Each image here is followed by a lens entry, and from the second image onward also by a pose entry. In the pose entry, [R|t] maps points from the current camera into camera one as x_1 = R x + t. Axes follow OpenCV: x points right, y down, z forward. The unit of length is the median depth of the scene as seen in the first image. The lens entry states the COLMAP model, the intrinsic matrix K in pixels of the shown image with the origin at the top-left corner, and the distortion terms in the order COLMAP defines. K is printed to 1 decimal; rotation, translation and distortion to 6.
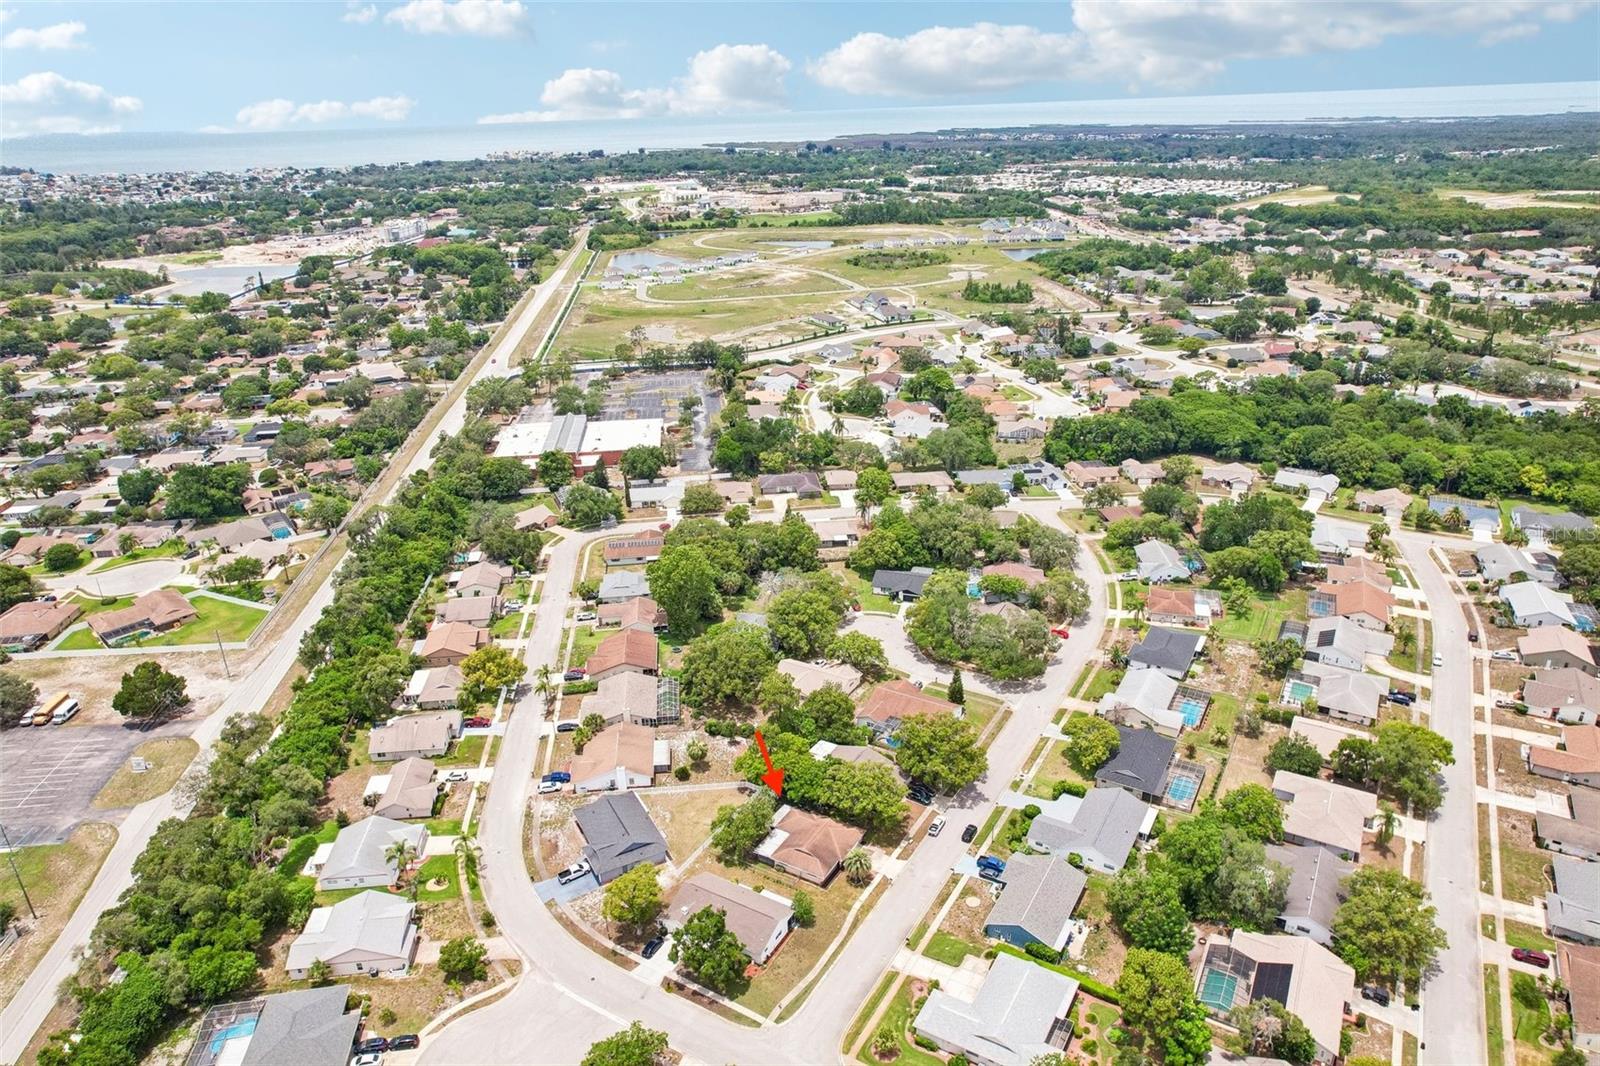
lens RADIAL K [[1022.9, 0, 800.6], [0, 1022.9, 541.0], [0, 0, 1]] dist [-0.070548, 0.060695]
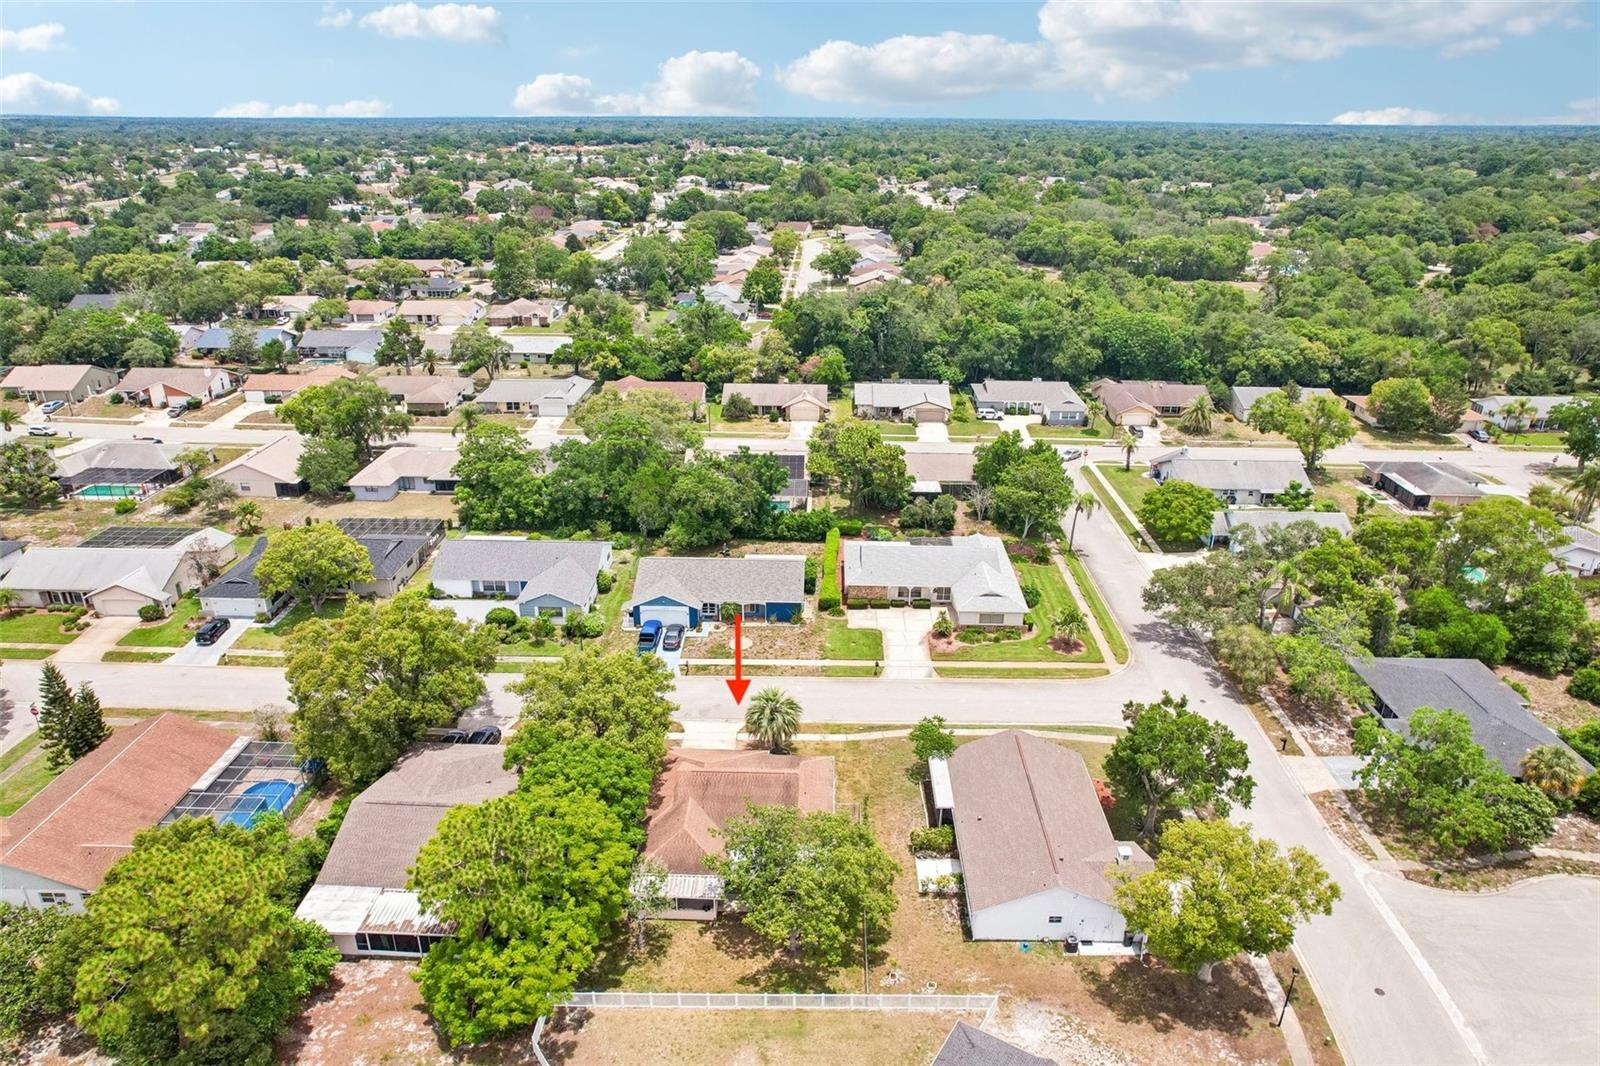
lens RADIAL K [[1025.3, 0, 800.3], [0, 1025.3, 536.3], [0, 0, 1]] dist [-0.080394, 0.078187]
pose [[-0.481327, -0.320703, 0.815766, -0.232023], [0.350553, 0.782569, 0.514489, -0.003428], [-0.803391, 0.533607, -0.264248, 0.757687]]
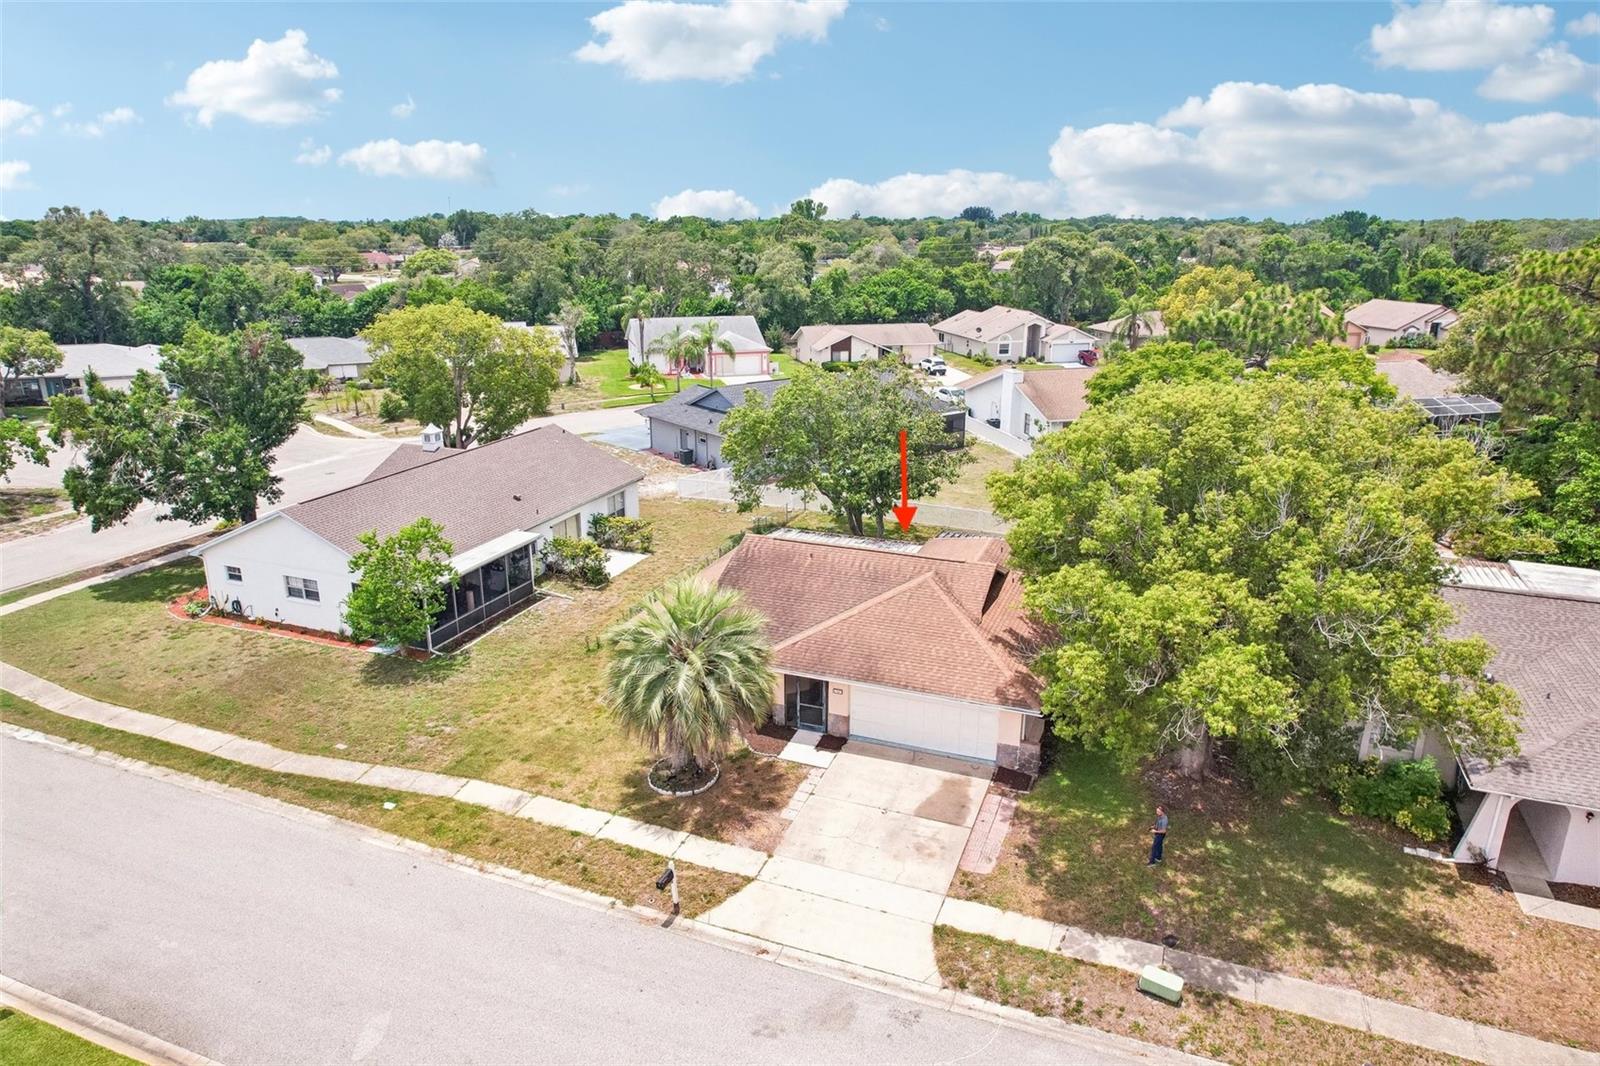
lens RADIAL K [[1022.9, 0, 800.6], [0, 1022.9, 541.0], [0, 0, 1]] dist [-0.070548, 0.060695]
pose [[0.156325, 0.317438, -0.935305, 0.147542], [-0.394613, 0.888160, 0.235483, 0.177332], [0.905452, 0.332272, 0.264107, 0.680673]]
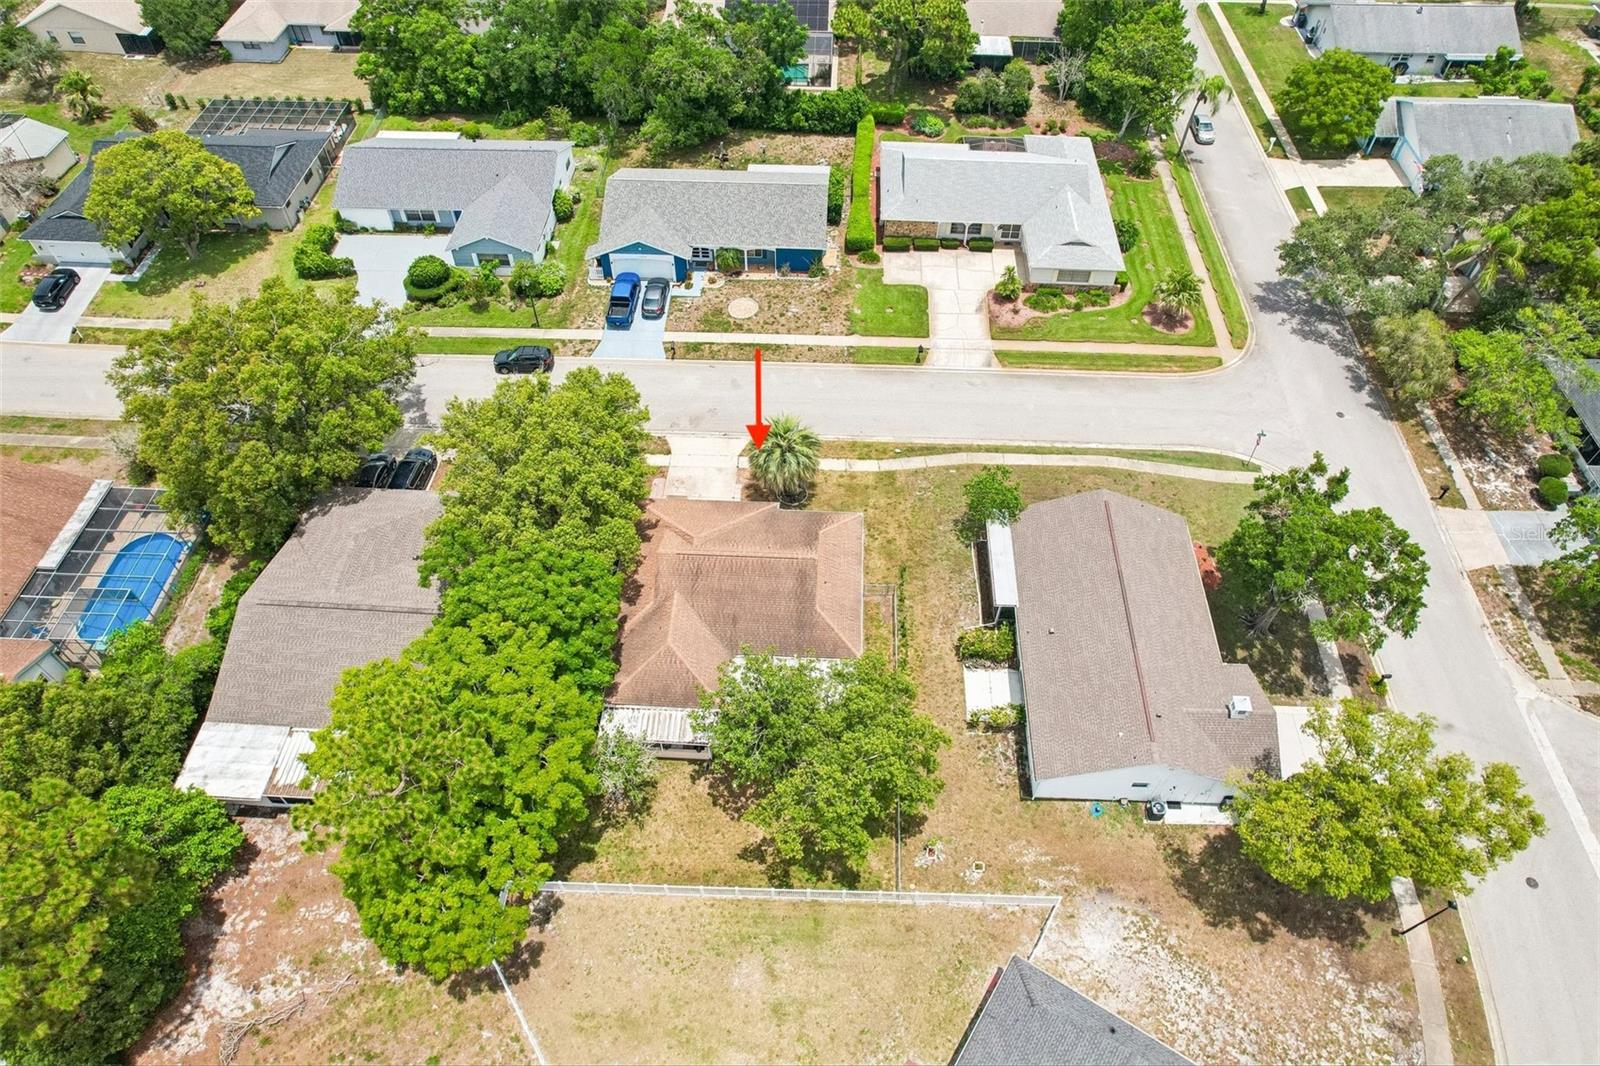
lens RADIAL K [[1025.3, 0, 800.3], [0, 1025.3, 536.3], [0, 0, 1]] dist [-0.080394, 0.078187]
pose [[-0.465471, -0.670727, 0.577462, -0.131459], [0.355238, 0.456009, 0.816003, 0.015982], [-0.810643, 0.584962, 0.026008, 0.707700]]
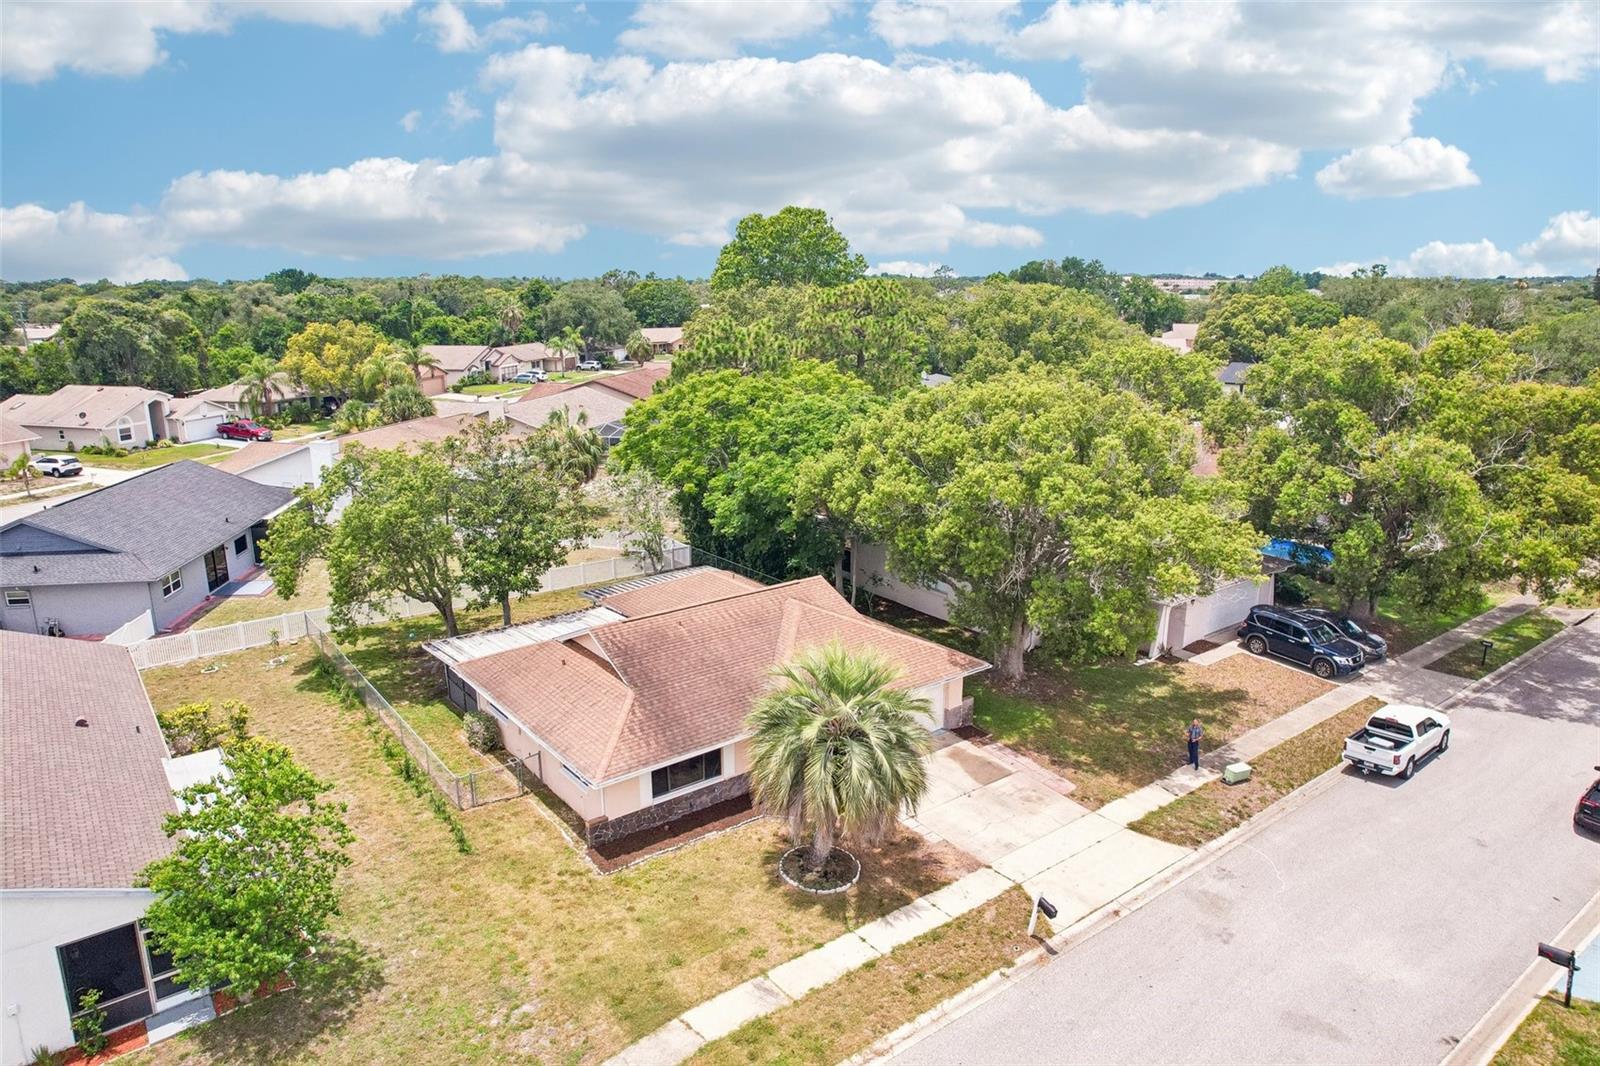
lens RADIAL K [[1025.3, 0, 800.3], [0, 1025.3, 536.3], [0, 0, 1]] dist [-0.080394, 0.078187]
pose [[0.928687, 0.105881, -0.355430, 0.071912], [-0.158919, 0.979546, -0.123429, 0.215995], [0.335091, 0.171112, 0.926518, 0.600870]]
